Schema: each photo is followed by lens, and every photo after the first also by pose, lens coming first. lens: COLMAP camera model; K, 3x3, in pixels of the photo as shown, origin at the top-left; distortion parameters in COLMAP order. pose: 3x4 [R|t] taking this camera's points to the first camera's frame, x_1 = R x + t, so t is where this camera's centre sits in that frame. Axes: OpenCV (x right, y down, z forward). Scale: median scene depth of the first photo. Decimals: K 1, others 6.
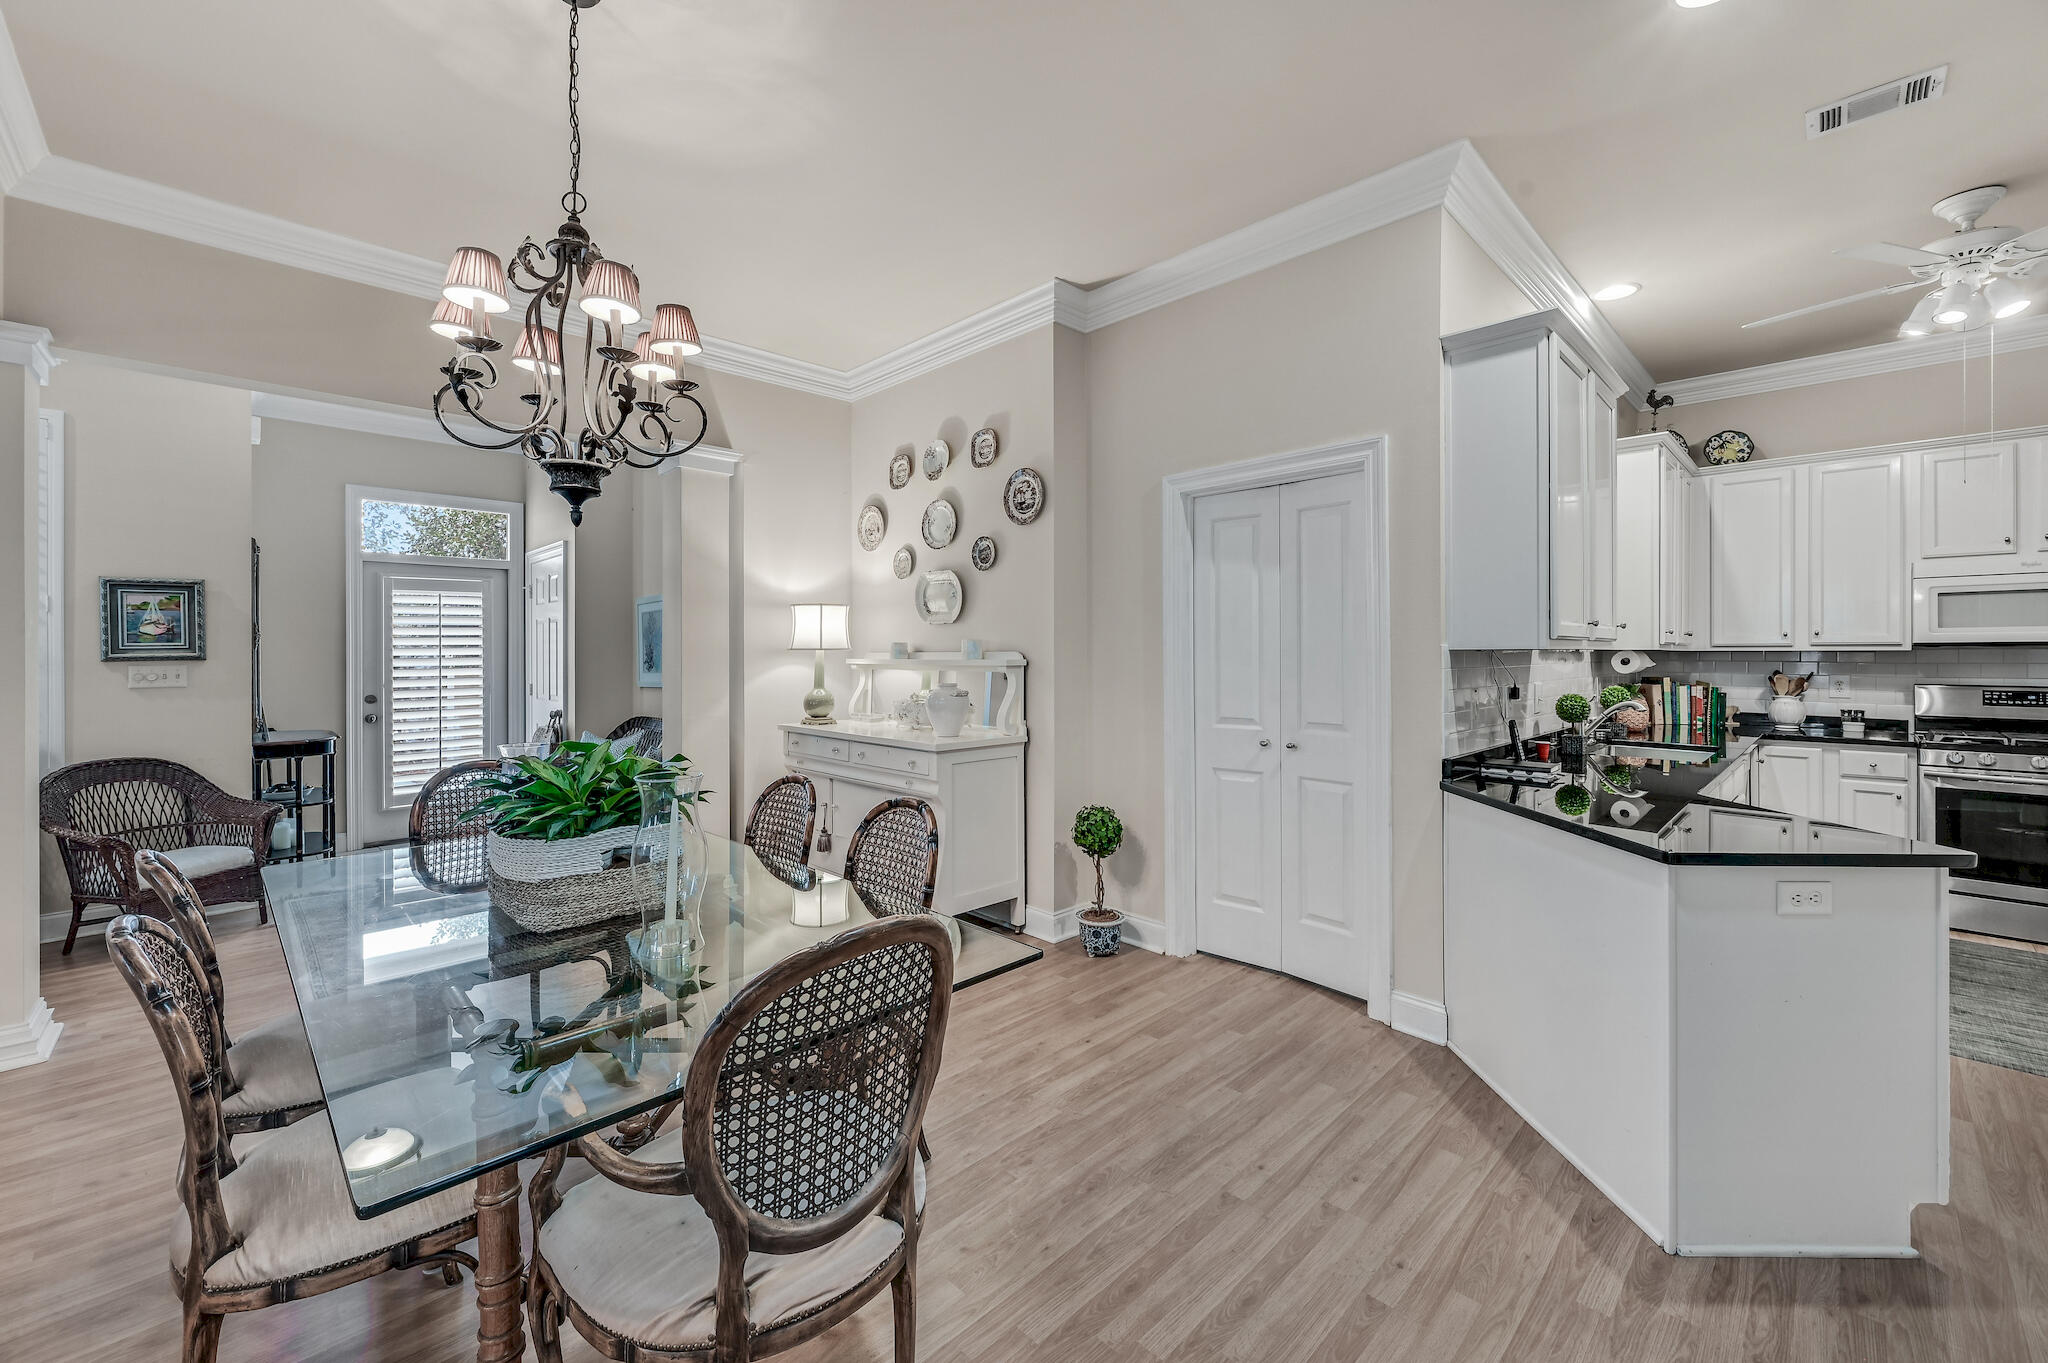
lens RADIAL K [[842.4, 0, 1008.3], [0, 842.4, 654.1], [0, 0, 1]] dist [-0.001015, 0.000641]
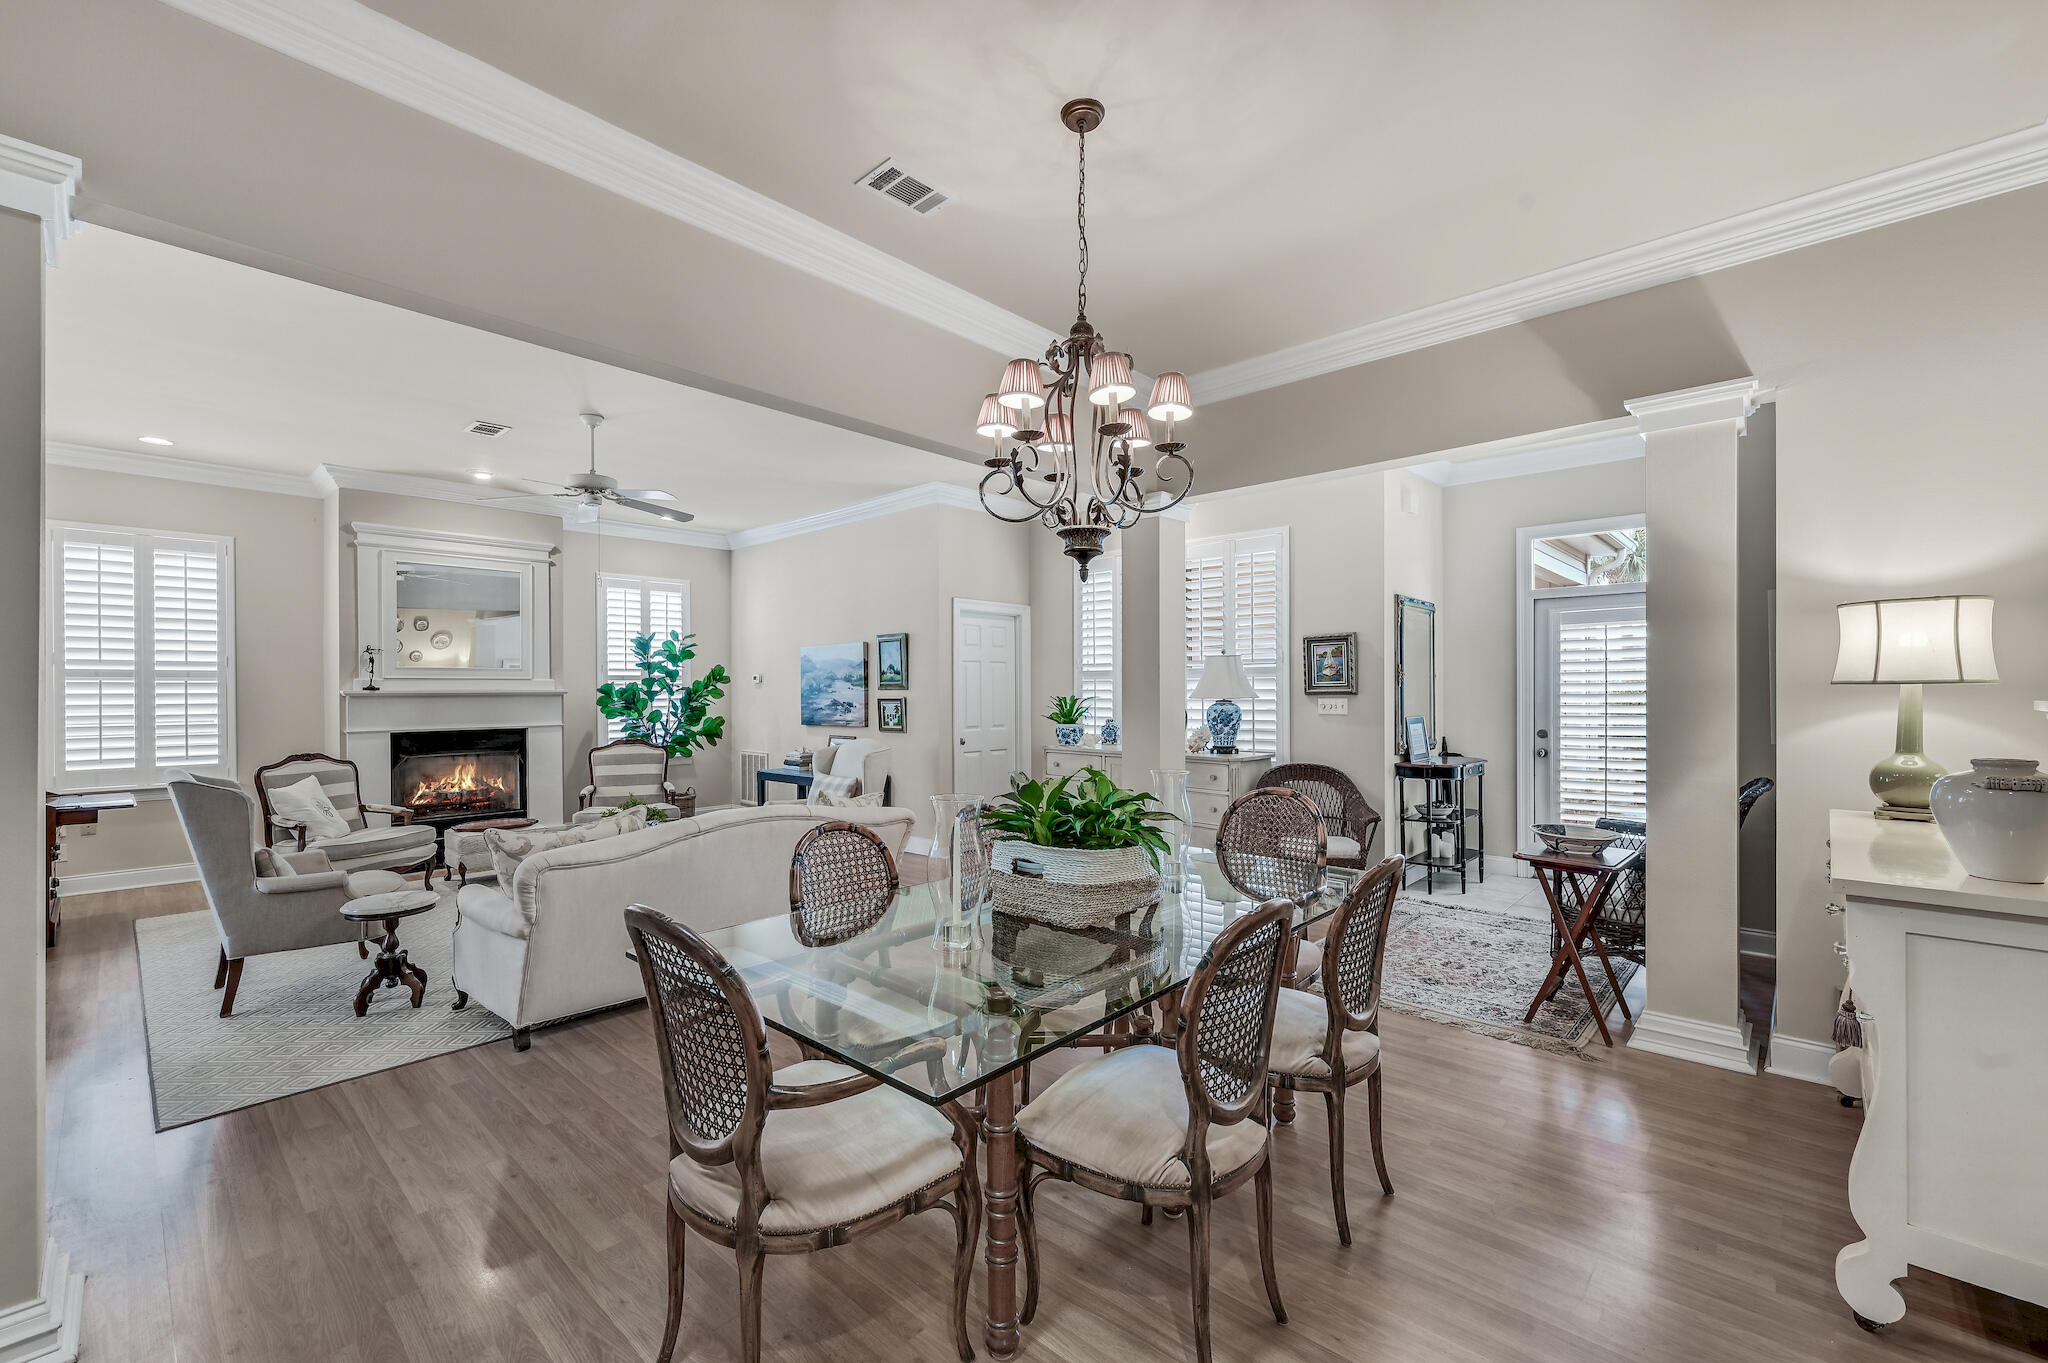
lens RADIAL K [[842.4, 0, 1017.4], [0, 842.4, 692.4], [0, 0, 1]] dist [-0.001015, 0.000641]
pose [[0.038631, 0.004012, -0.999246, 0.296133], [0.002588, 0.999988, 0.004115, -0.002743], [0.999250, -0.002745, 0.038620, 0.401940]]
